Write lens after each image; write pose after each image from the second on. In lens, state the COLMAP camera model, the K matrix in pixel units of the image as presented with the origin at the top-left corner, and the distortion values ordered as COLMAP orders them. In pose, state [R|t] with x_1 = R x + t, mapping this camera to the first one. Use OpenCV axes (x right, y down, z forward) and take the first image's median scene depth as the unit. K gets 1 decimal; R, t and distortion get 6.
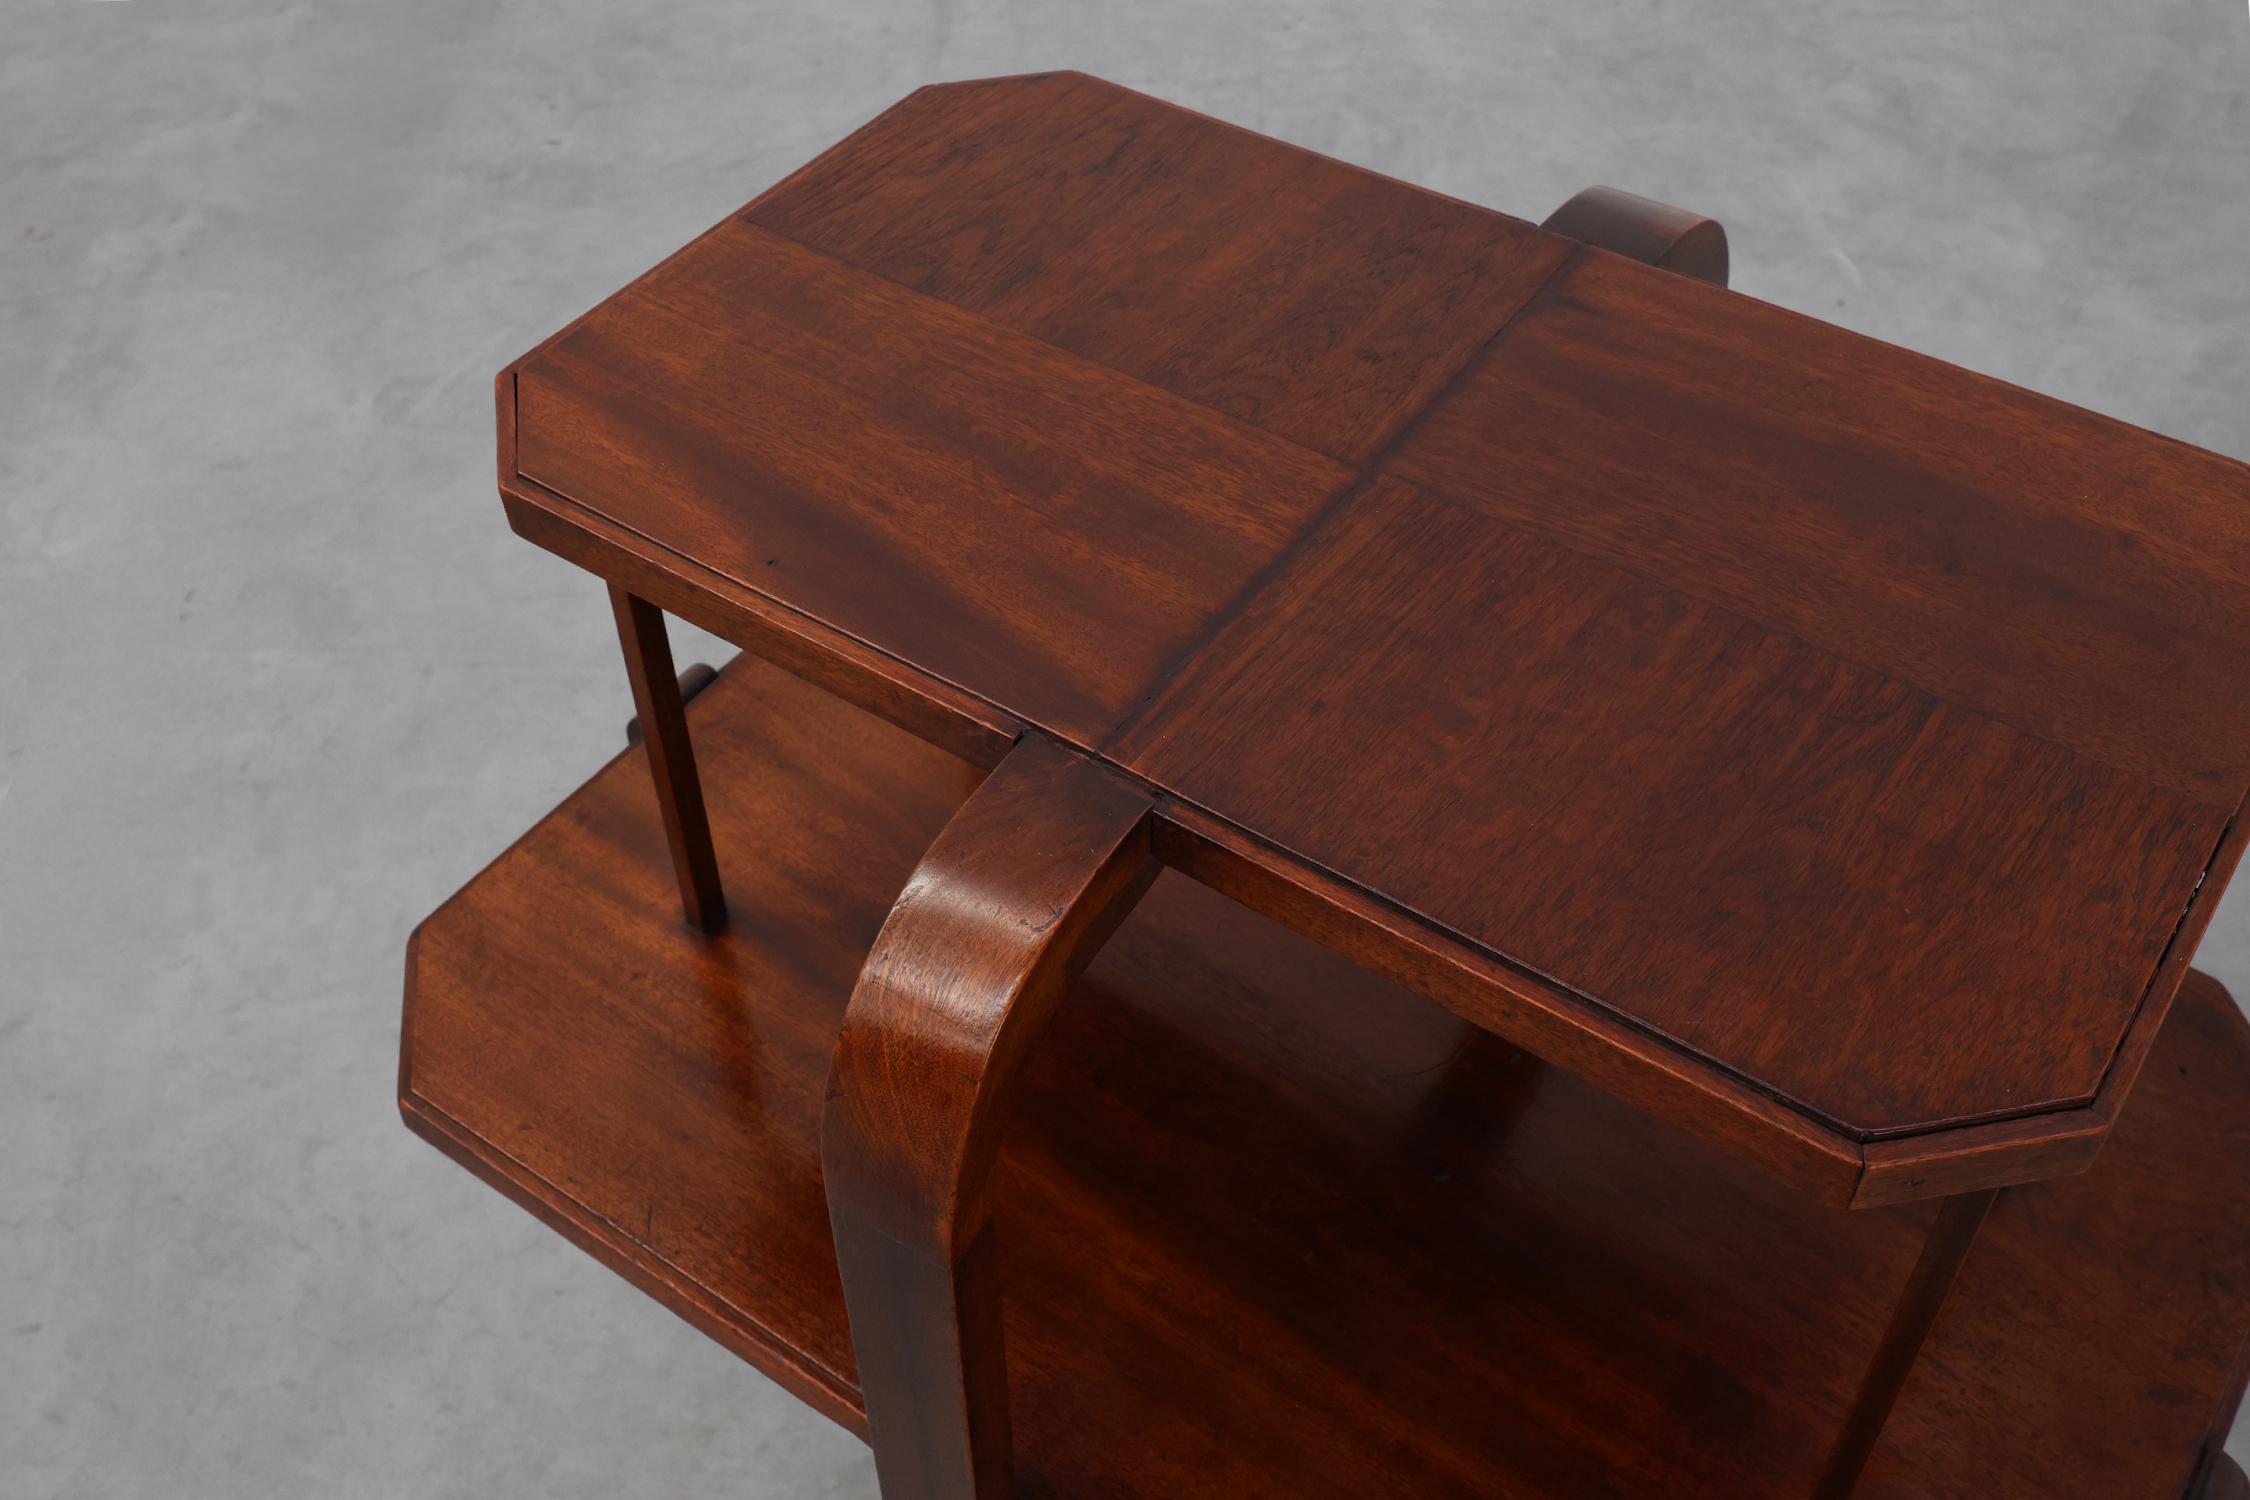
lens RADIAL K [[2291.9, 0, 1072.3], [0, 2291.9, 766.7], [0, 0, 1]] dist [-0.010671, 0.022452]
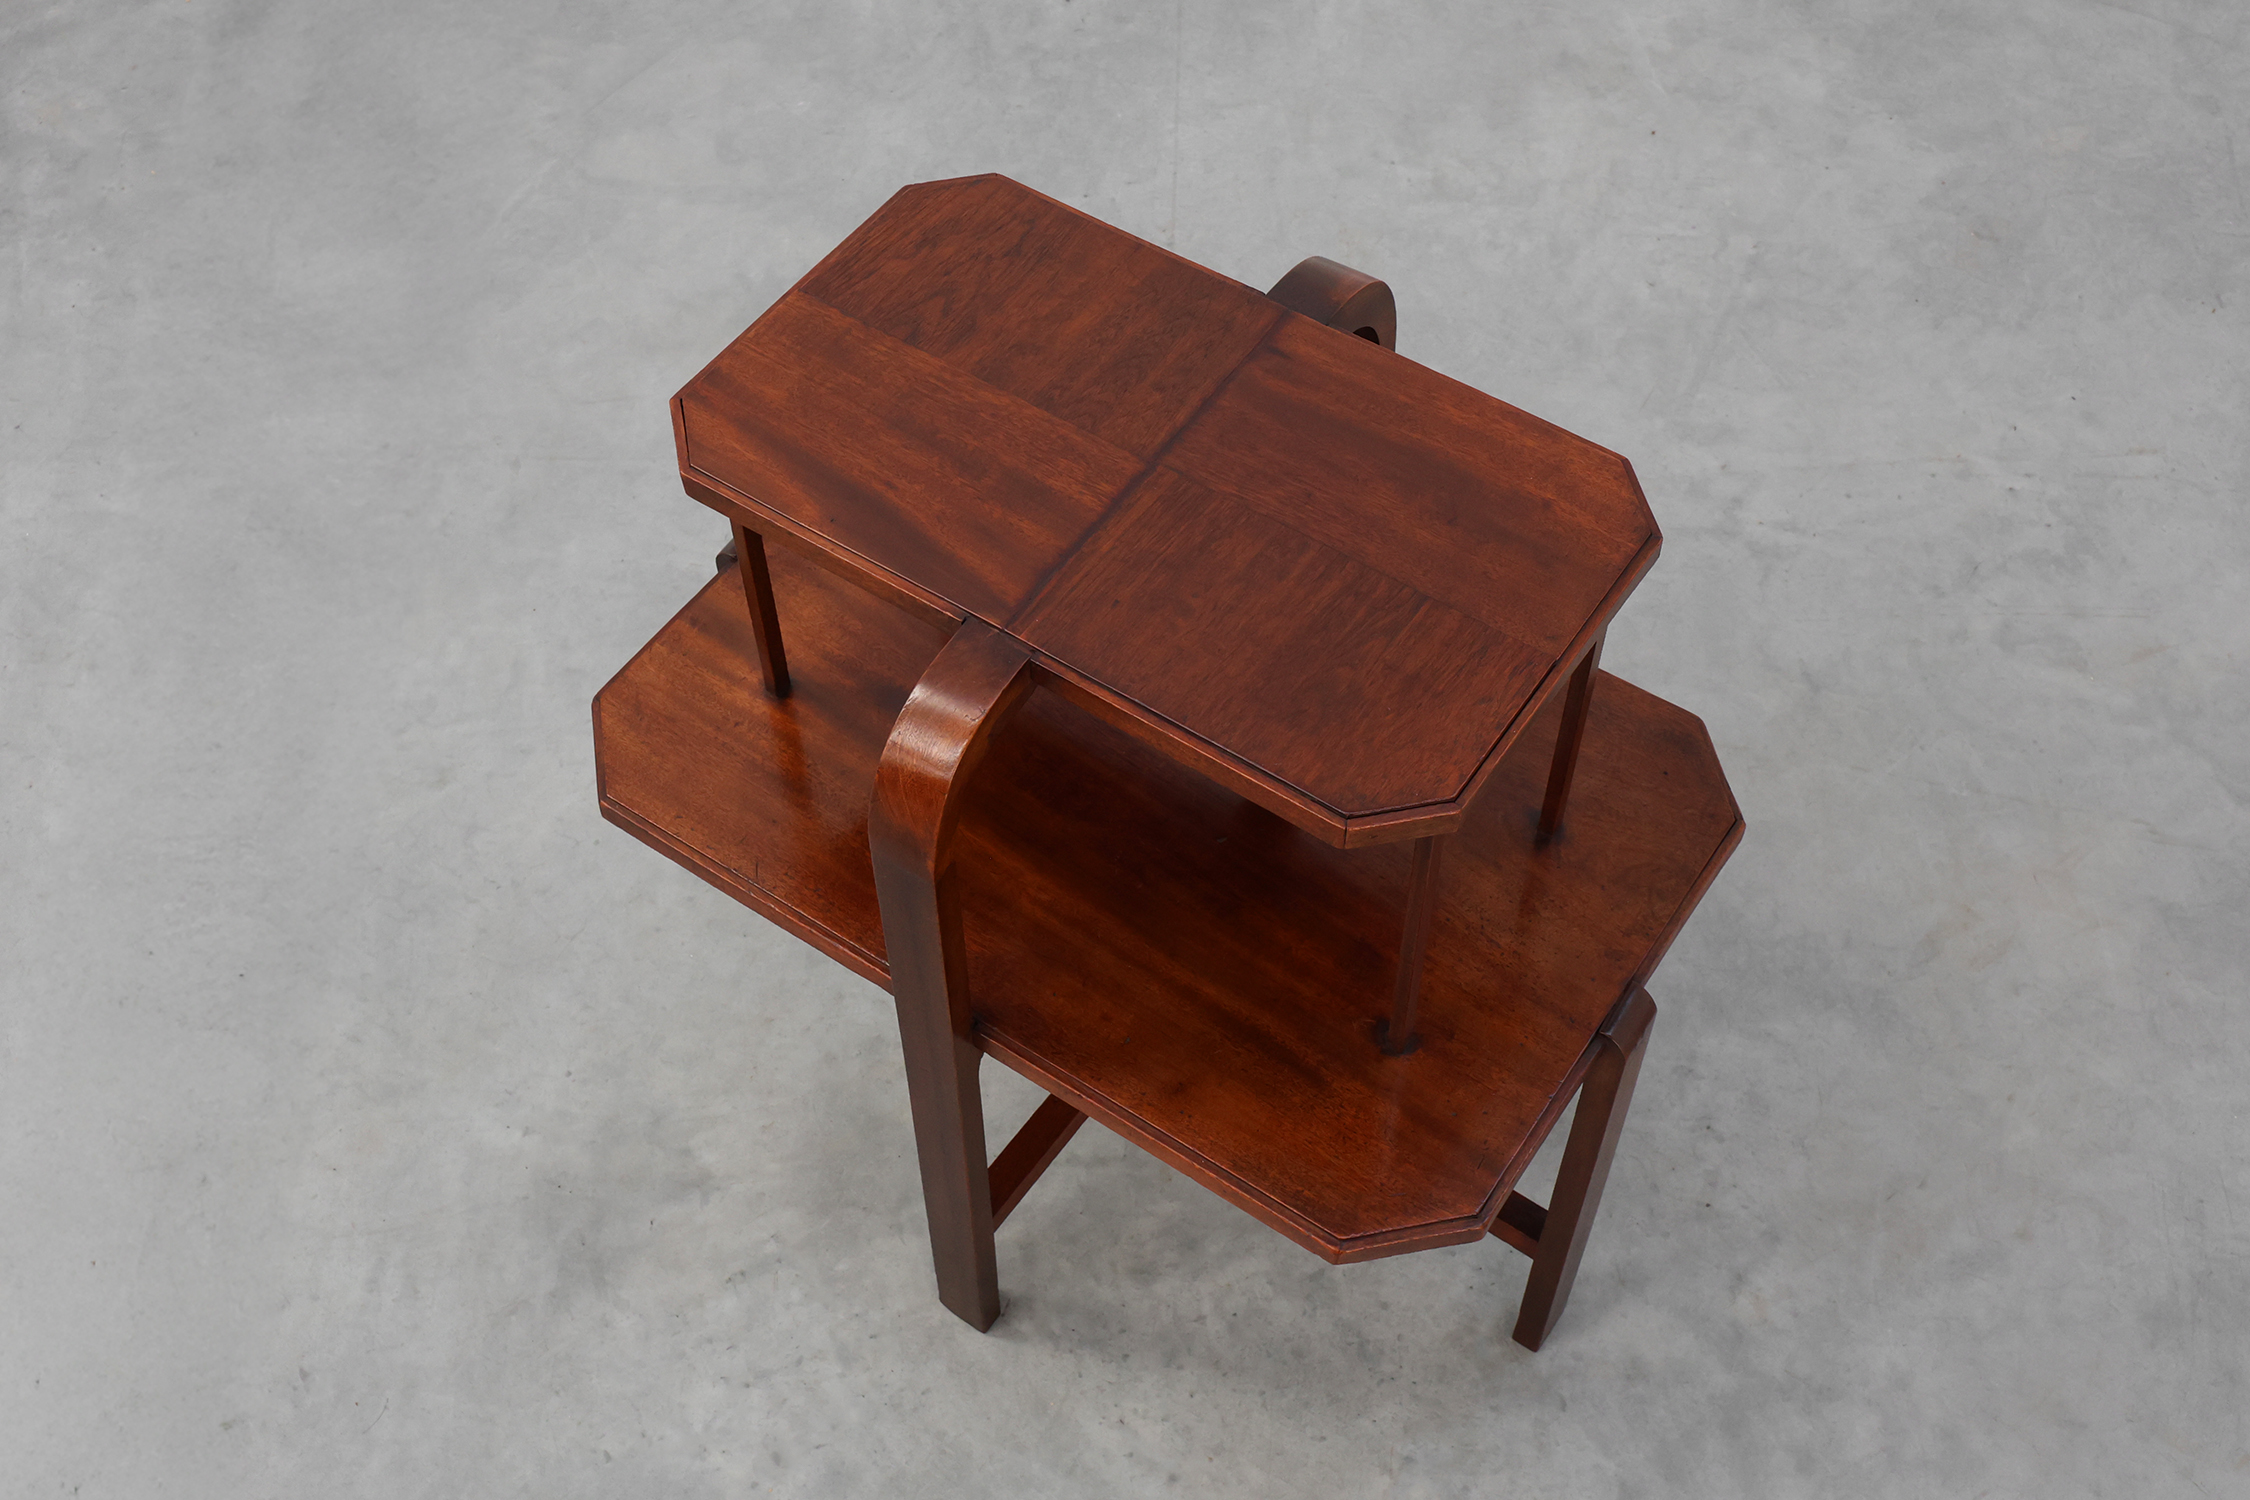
lens RADIAL K [[2492.8, 0, 1125.0], [0, 2492.8, 750.0], [0, 0, 1]] dist [-0.007265, 0.010840]
pose [[0.999594, -0.009767, 0.026783, 0.047329], [0.006098, 0.990993, 0.133775, -0.157917], [-0.027848, -0.133557, 0.990650, -0.961877]]
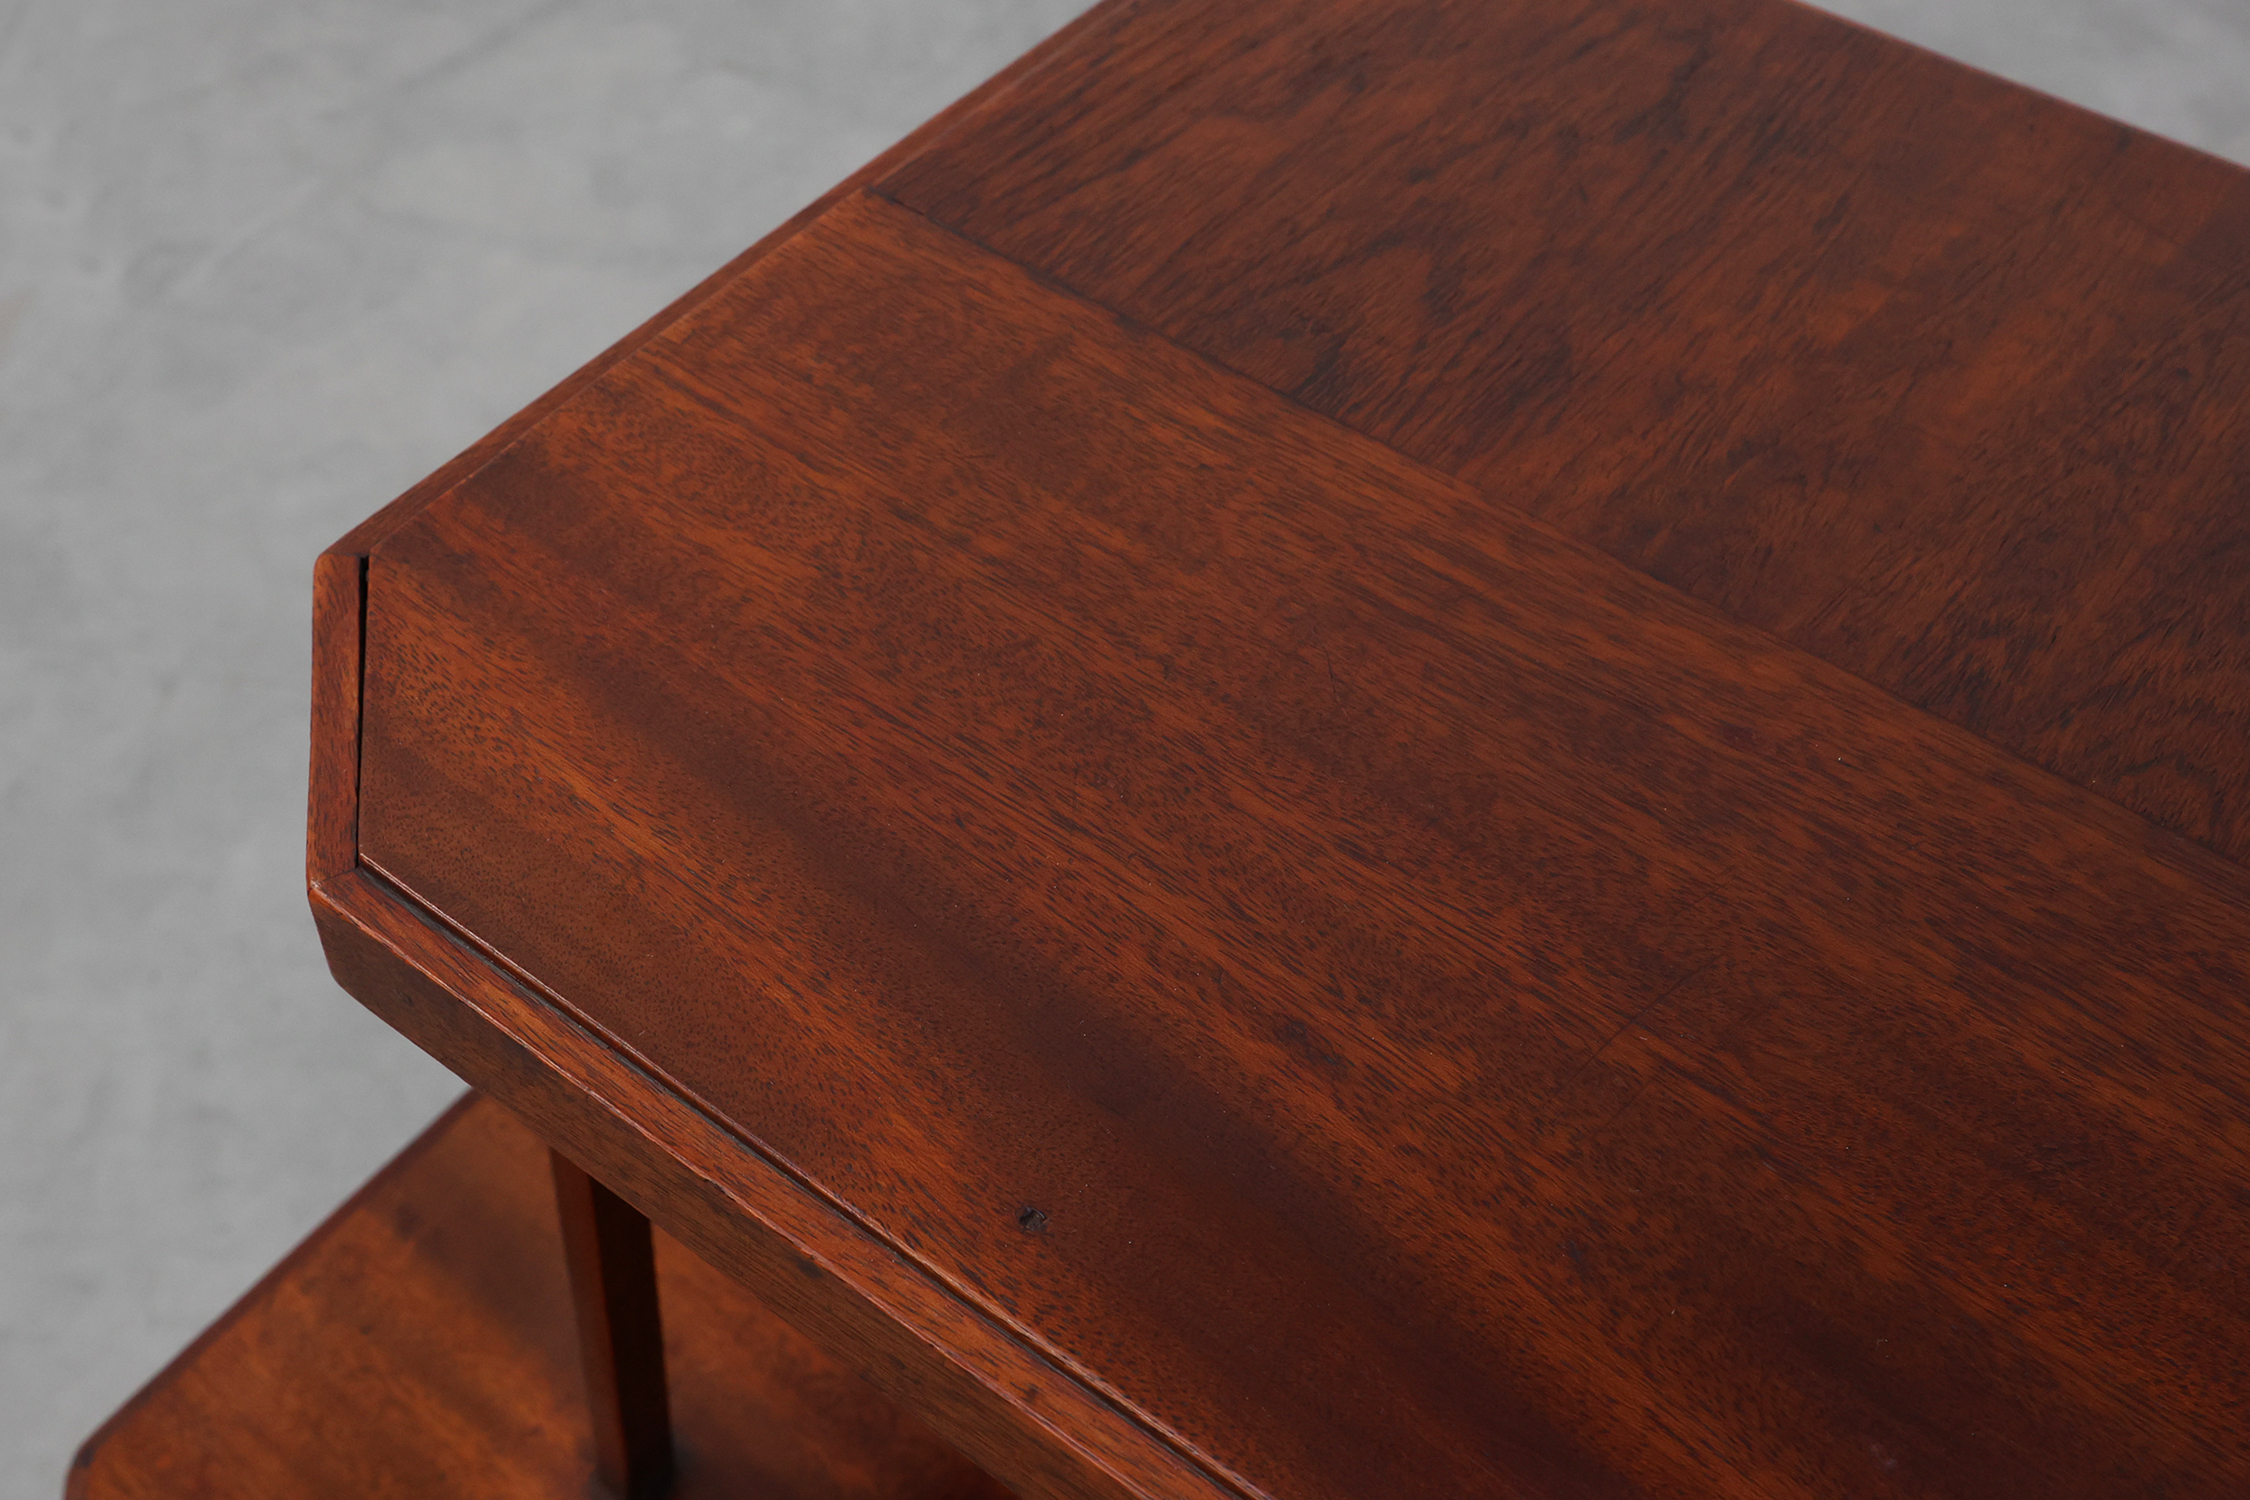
lens RADIAL K [[2603.8, 0, 822.3], [0, 2603.8, 642.7], [0, 0, 1]] dist [-0.007098, 0.005129]
pose [[0.997093, 0.068826, -0.032693, -0.142052], [-0.068805, 0.997629, 0.001781, -0.162551], [0.032738, 0.000474, 0.999464, 0.523592]]
